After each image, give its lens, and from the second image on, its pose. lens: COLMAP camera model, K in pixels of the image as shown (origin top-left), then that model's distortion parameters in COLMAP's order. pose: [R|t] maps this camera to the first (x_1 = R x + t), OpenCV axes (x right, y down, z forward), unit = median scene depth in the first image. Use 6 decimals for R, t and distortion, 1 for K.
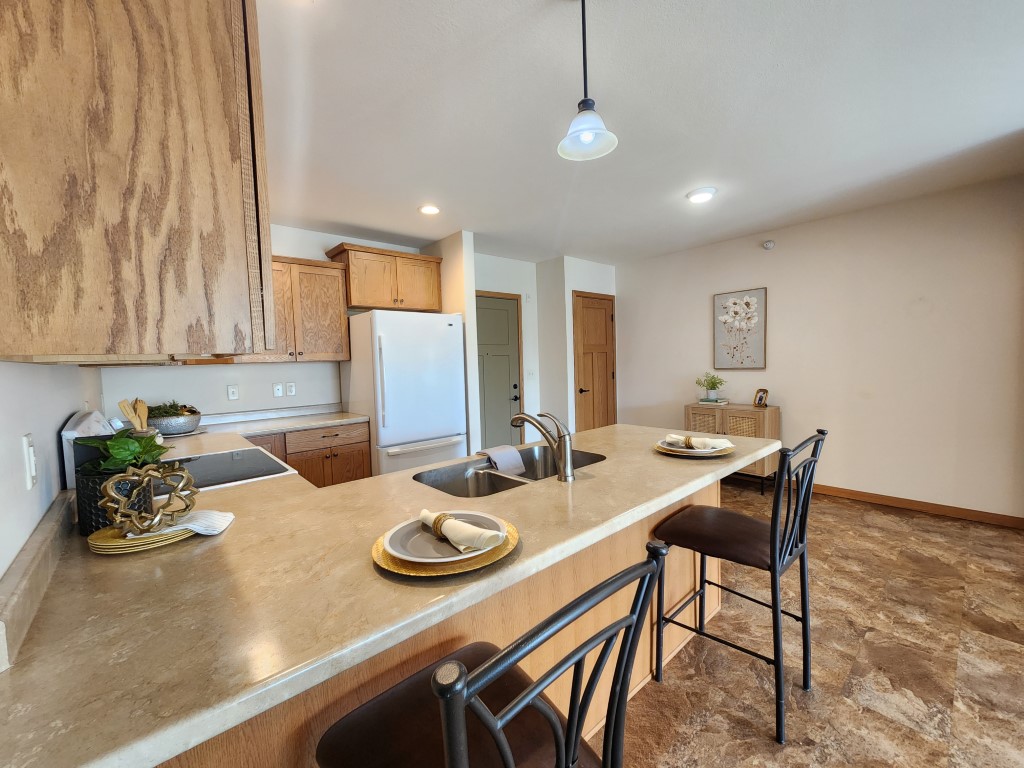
lens RADIAL K [[416.2, 0, 512.1], [0, 416.2, 386.9], [0, 0, 1]] dist [0.001972, -0.000893]
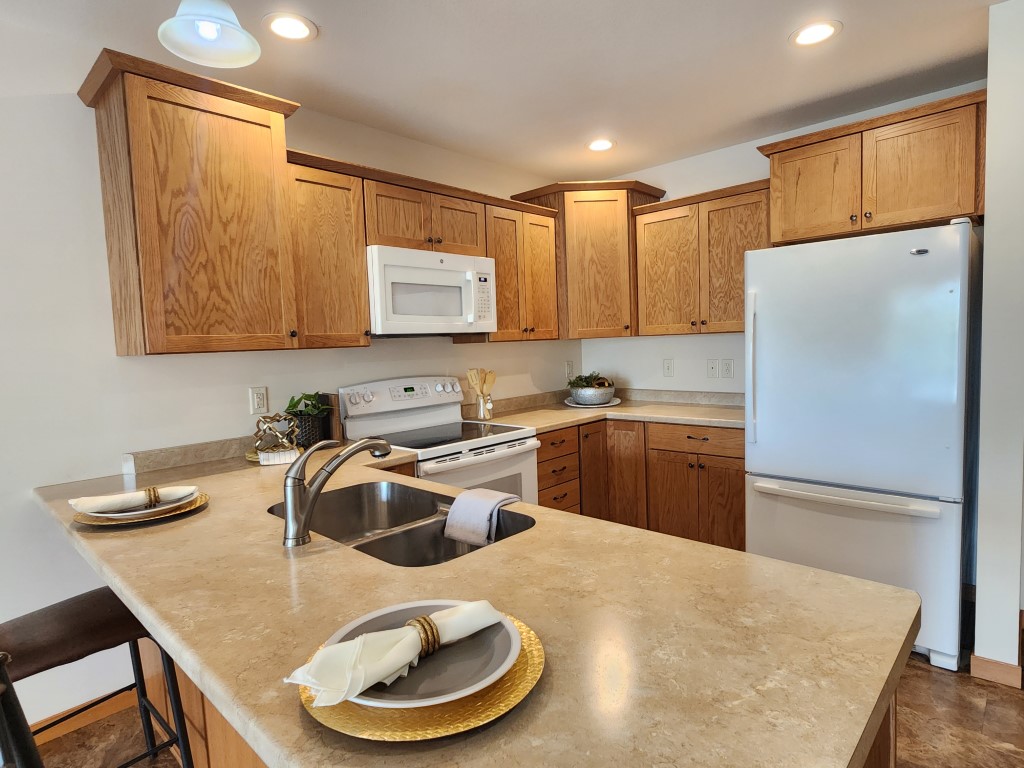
lens RADIAL K [[561.2, 0, 516.0], [0, 561.2, 381.8], [0, 0, 1]] dist [-0.005794, 0.000724]
pose [[0.088219, 0.098038, -0.991265, 0.463510], [-0.030601, 0.994942, 0.095678, -0.059481], [0.995631, 0.021893, 0.090773, 0.570686]]
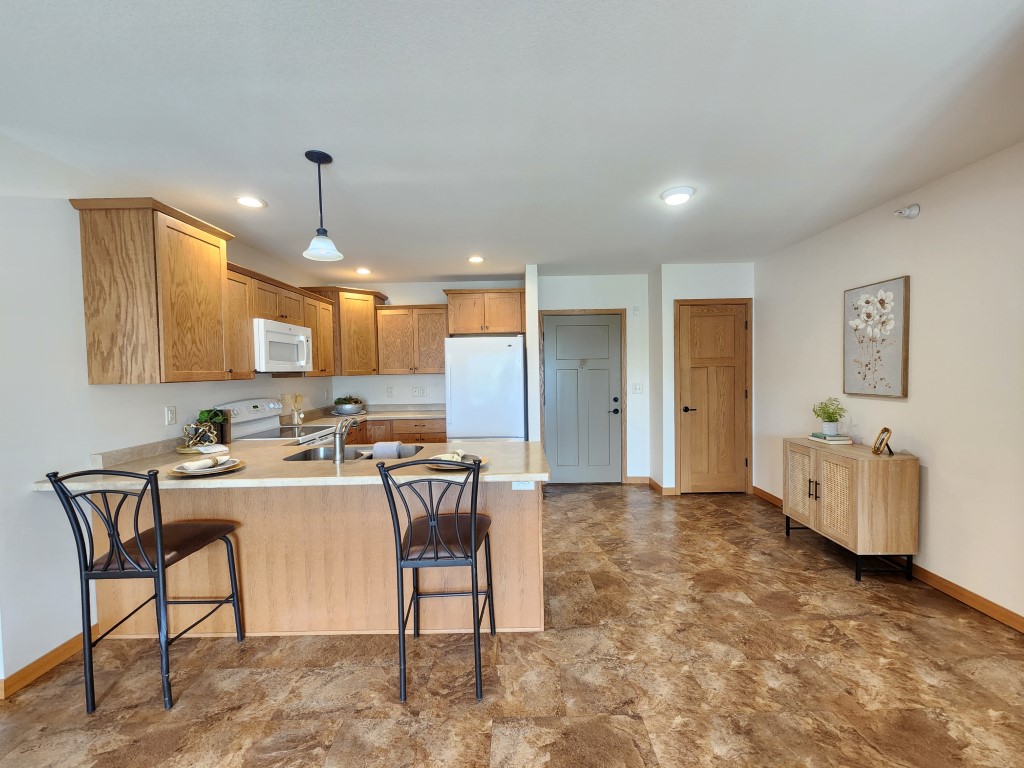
lens RADIAL K [[416.2, 0, 517.6], [0, 416.2, 385.5], [0, 0, 1]] dist [0.001972, -0.000893]
pose [[0.749020, 0.043085, -0.661144, 0.744804], [-0.048339, 0.998778, 0.010323, -0.051776], [0.660781, 0.024227, 0.750188, 0.120286]]
